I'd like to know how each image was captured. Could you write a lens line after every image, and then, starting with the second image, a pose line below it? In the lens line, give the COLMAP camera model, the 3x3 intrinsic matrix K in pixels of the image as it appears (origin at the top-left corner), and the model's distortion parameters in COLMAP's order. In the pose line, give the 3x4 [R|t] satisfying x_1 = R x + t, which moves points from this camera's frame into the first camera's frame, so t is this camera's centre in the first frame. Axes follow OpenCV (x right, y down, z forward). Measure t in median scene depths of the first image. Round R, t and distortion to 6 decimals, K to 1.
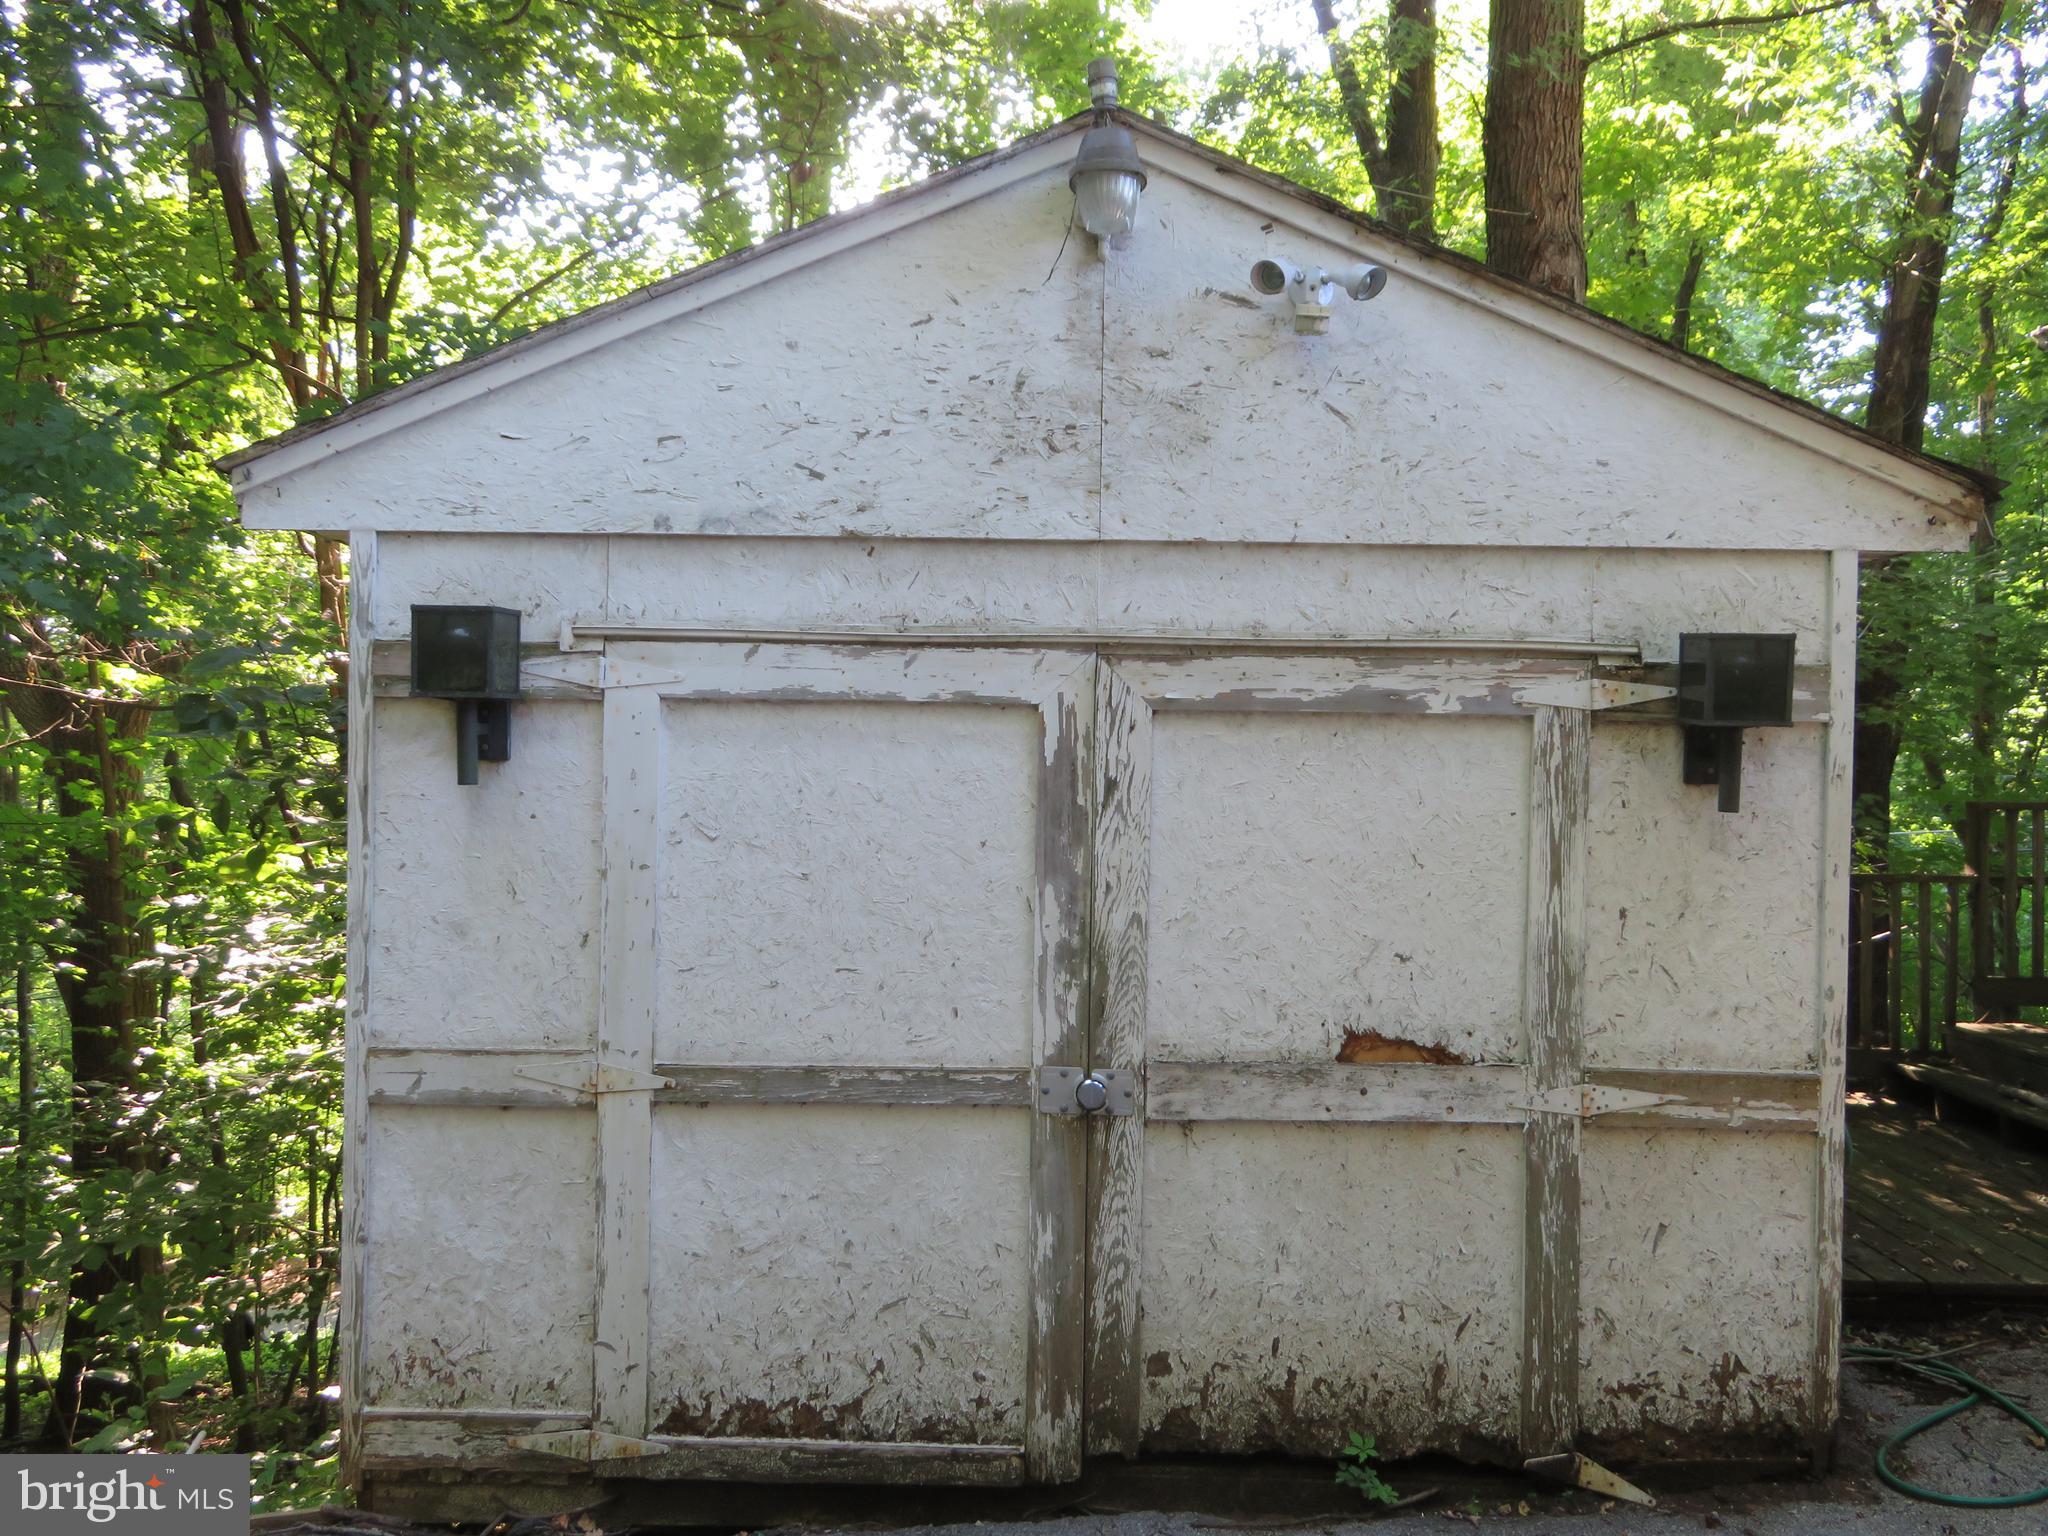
lens RADIAL K [[1730.5, 0, 1024.0], [0, 1730.5, 768.0], [0, 0, 1]] dist [0.022212, -0.010924]
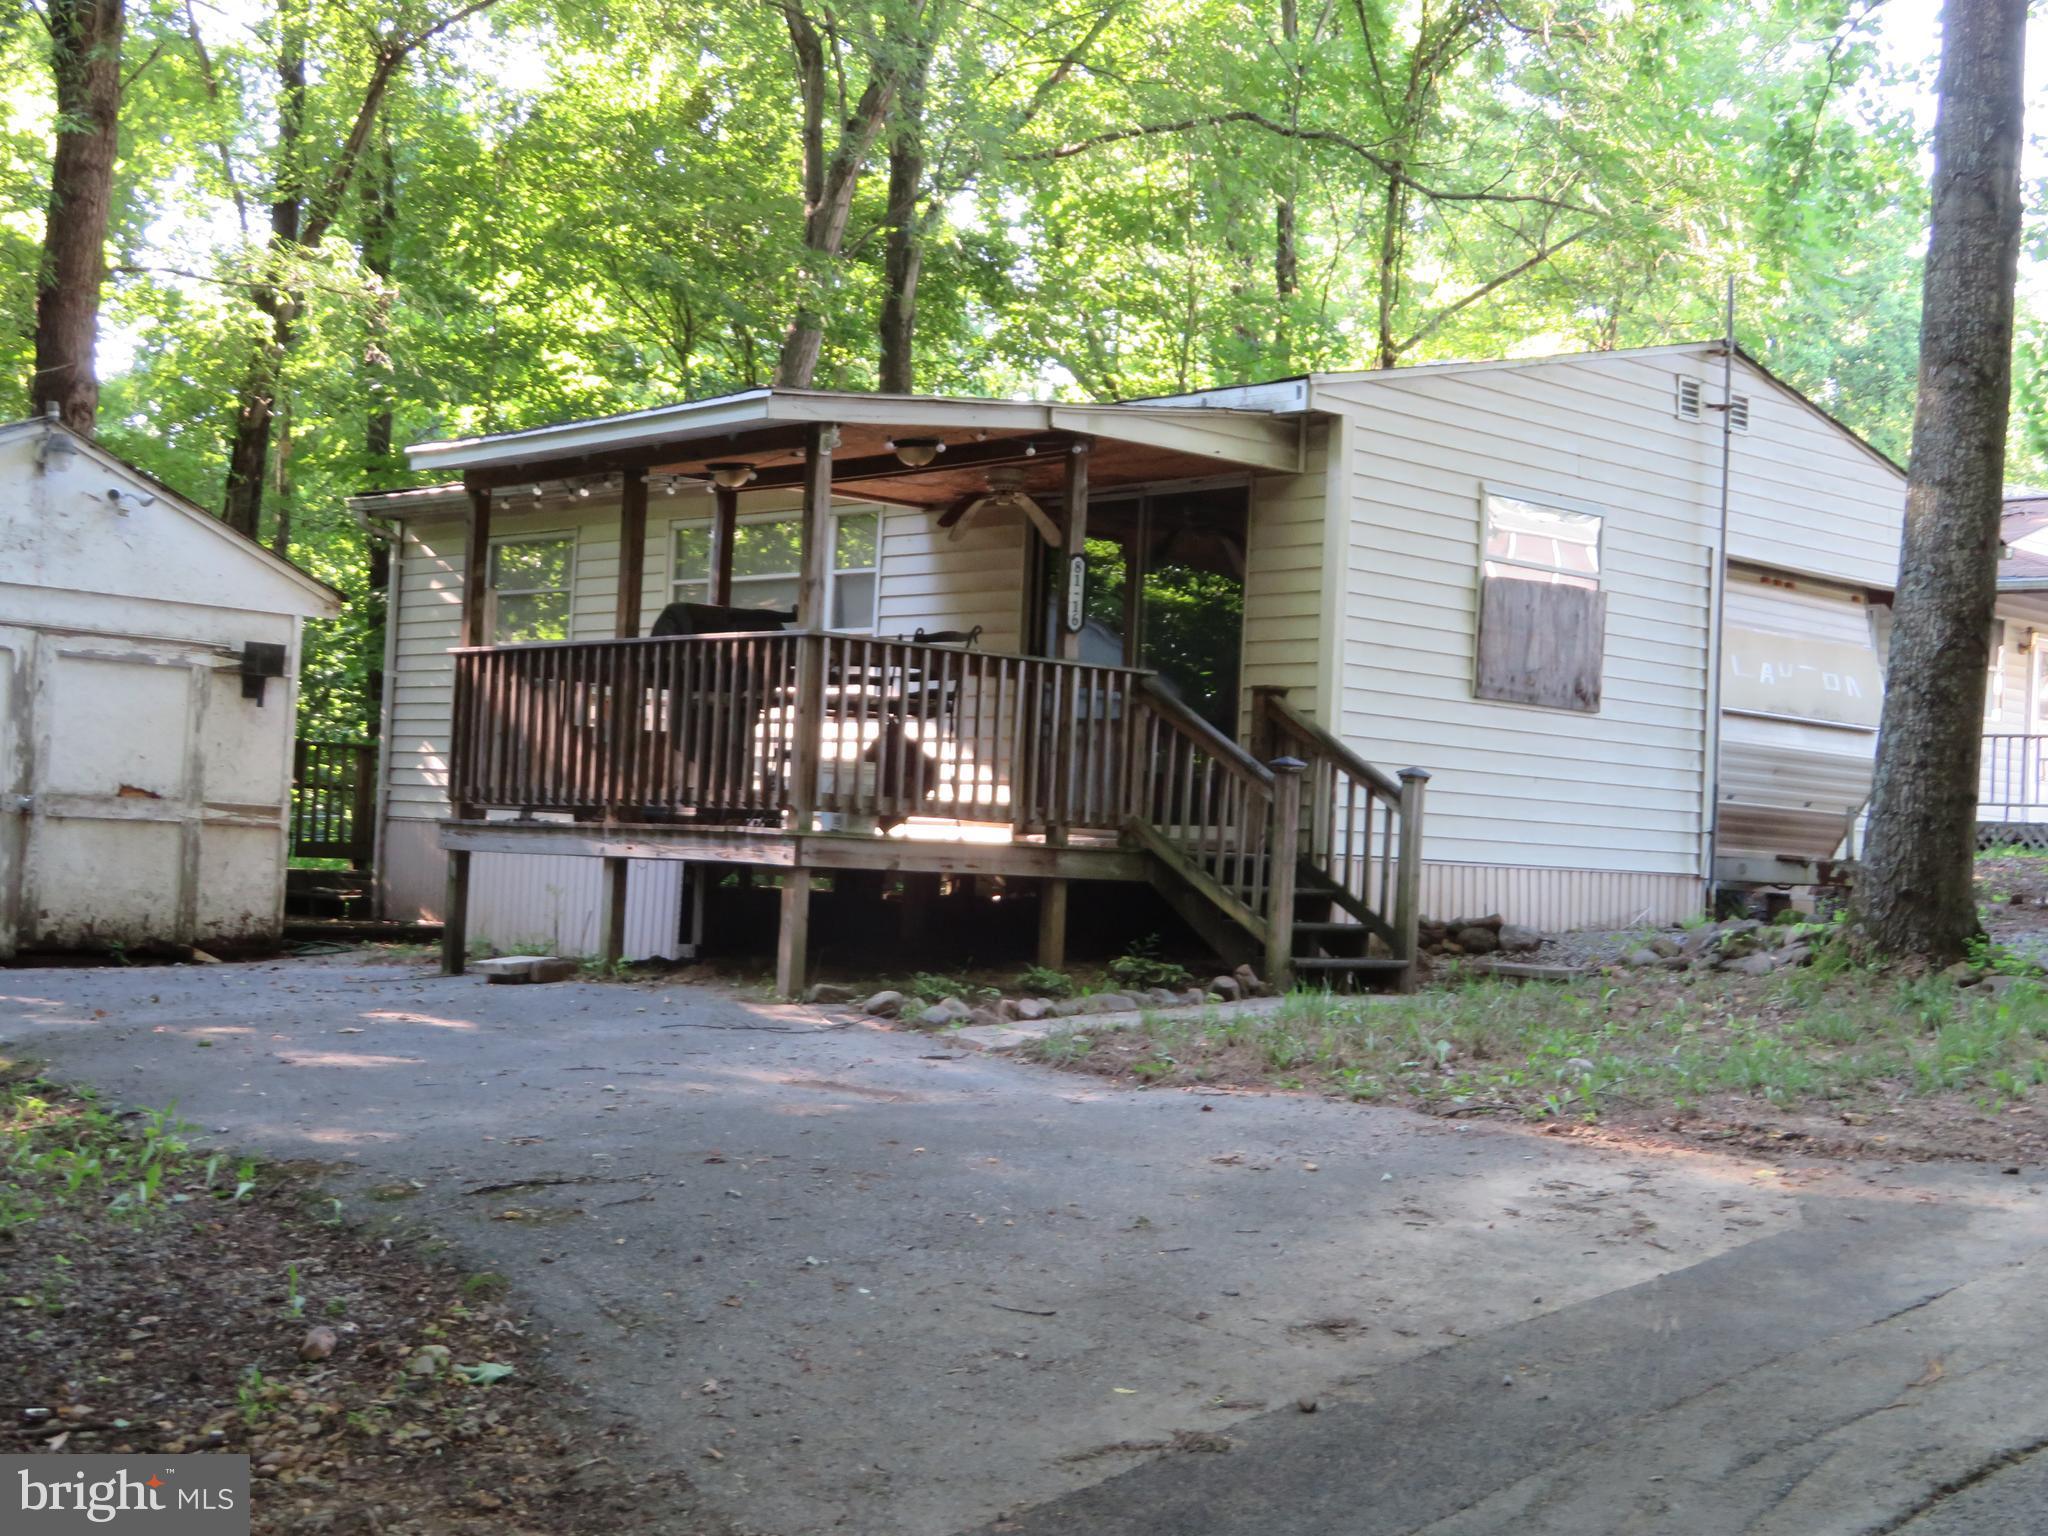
lens RADIAL K [[2893.9, 0, 1024.0], [0, 2893.9, 768.0], [0, 0, 1]] dist [0.023628, 0.040943]
pose [[0.698777, 0.046277, 0.713841, -1.966049], [-0.035635, 0.998918, -0.029876, 0.208855], [-0.714452, -0.004561, 0.699670, -2.994938]]
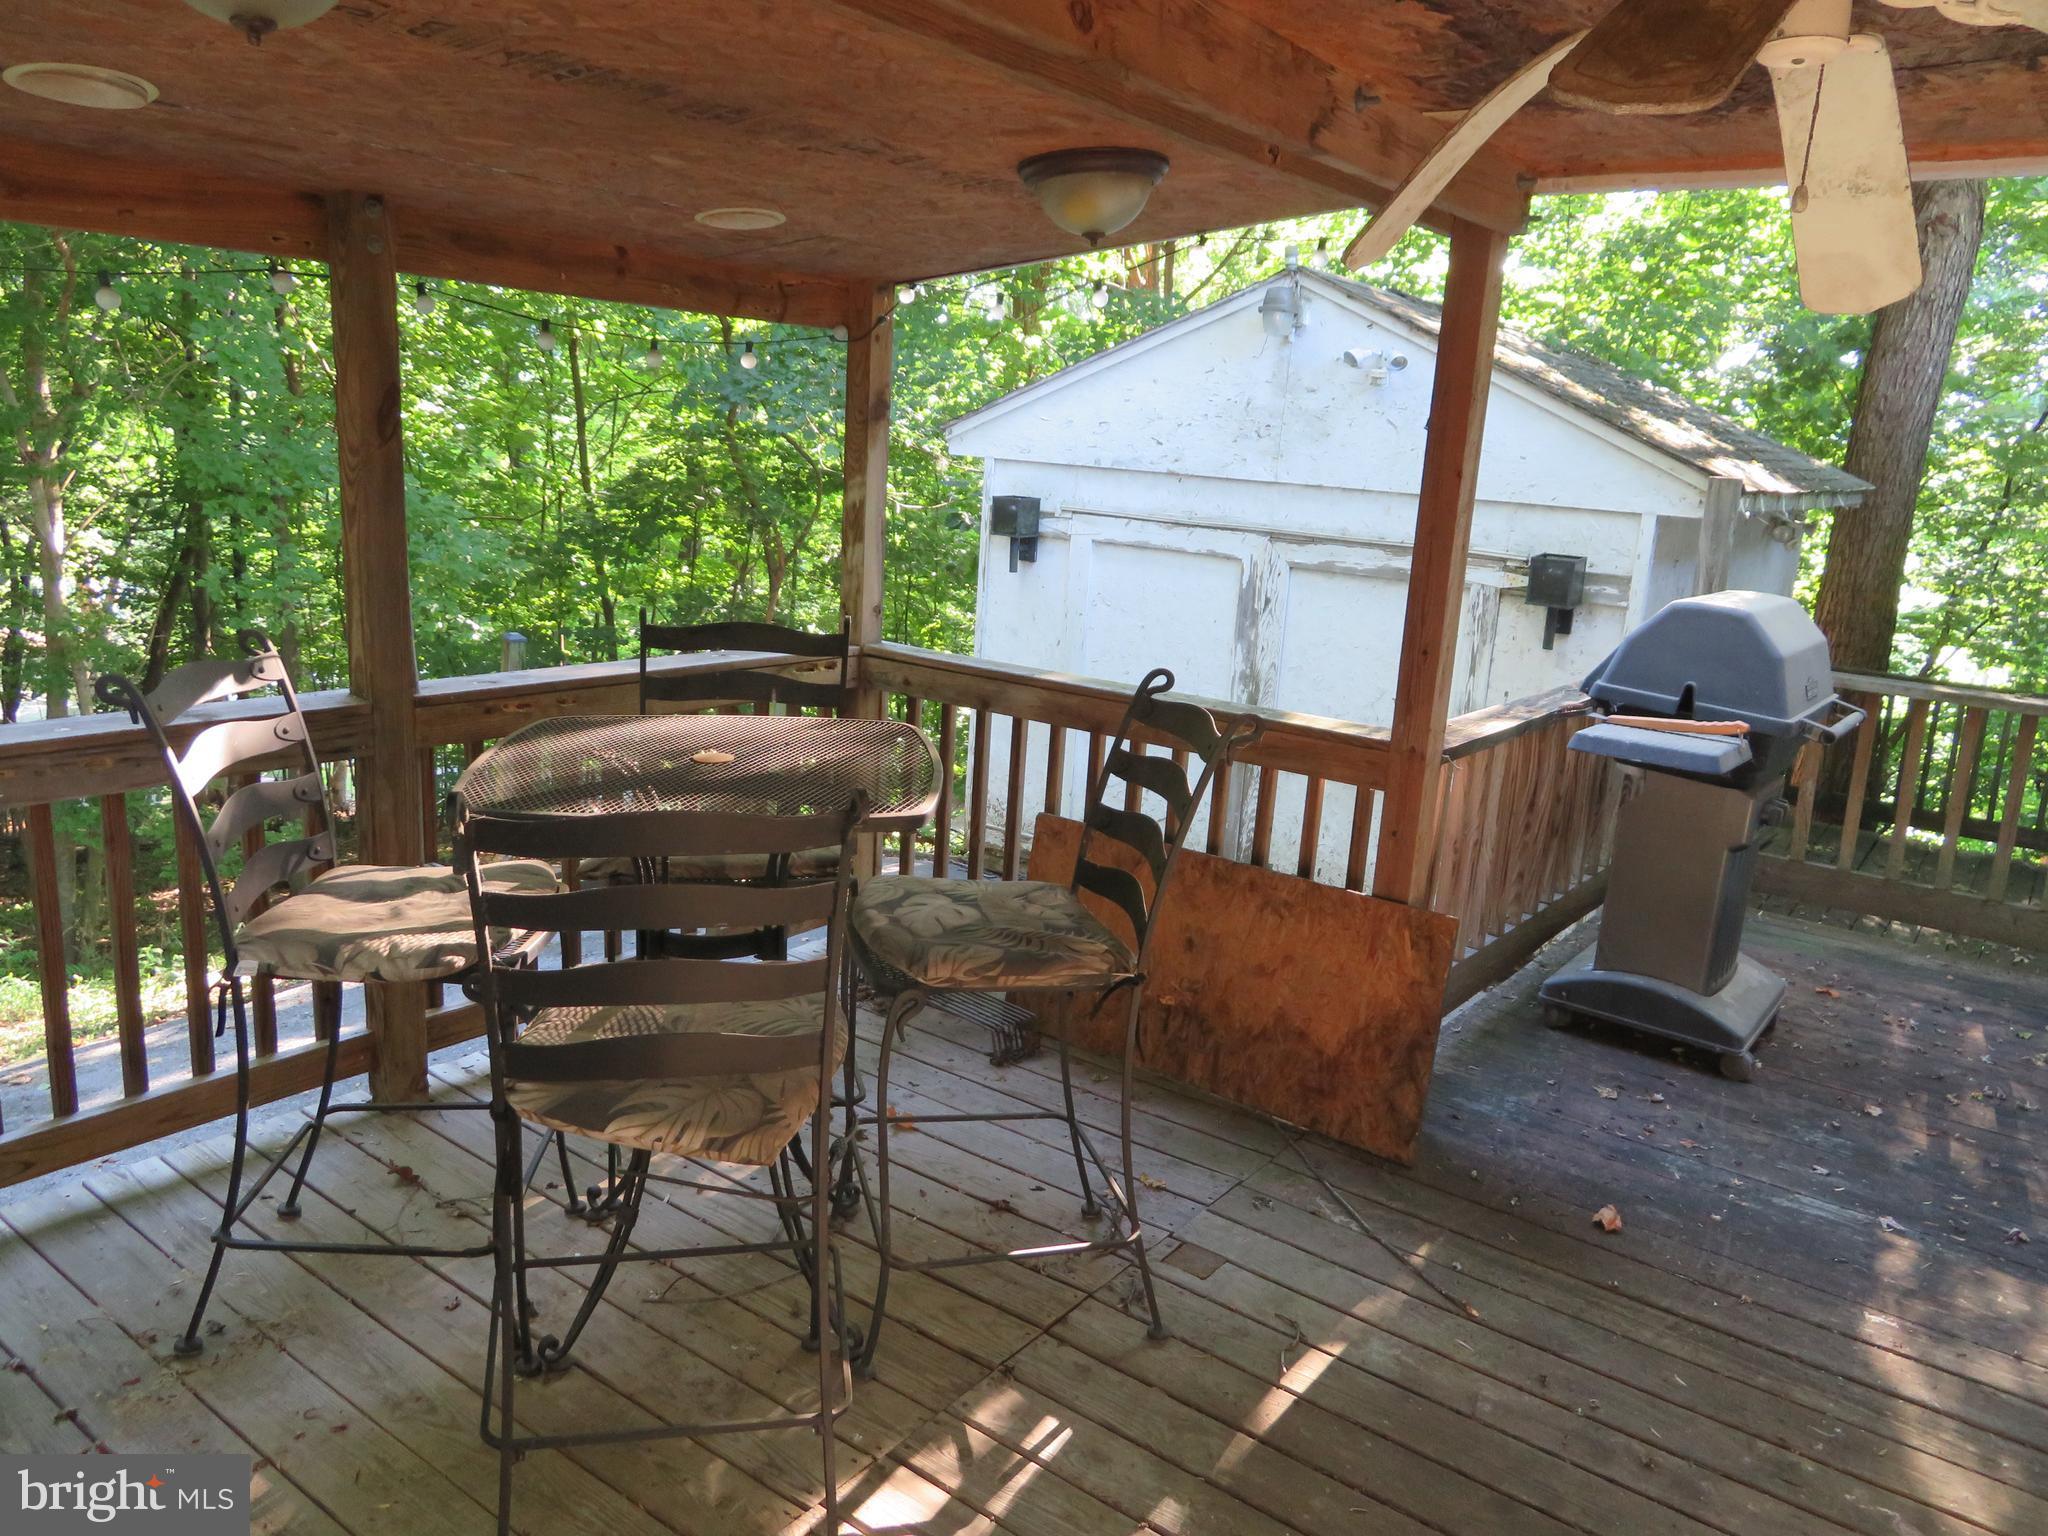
lens RADIAL K [[1475.0, 0, 1024.0], [0, 1475.0, 768.0], [0, 0, 1]] dist [-0.004464, -0.000940]
pose [[0.828385, 0.165992, -0.535001, 0.798003], [-0.056758, 0.975043, 0.214639, -0.159769], [0.557277, -0.147438, 0.817132, -0.666019]]
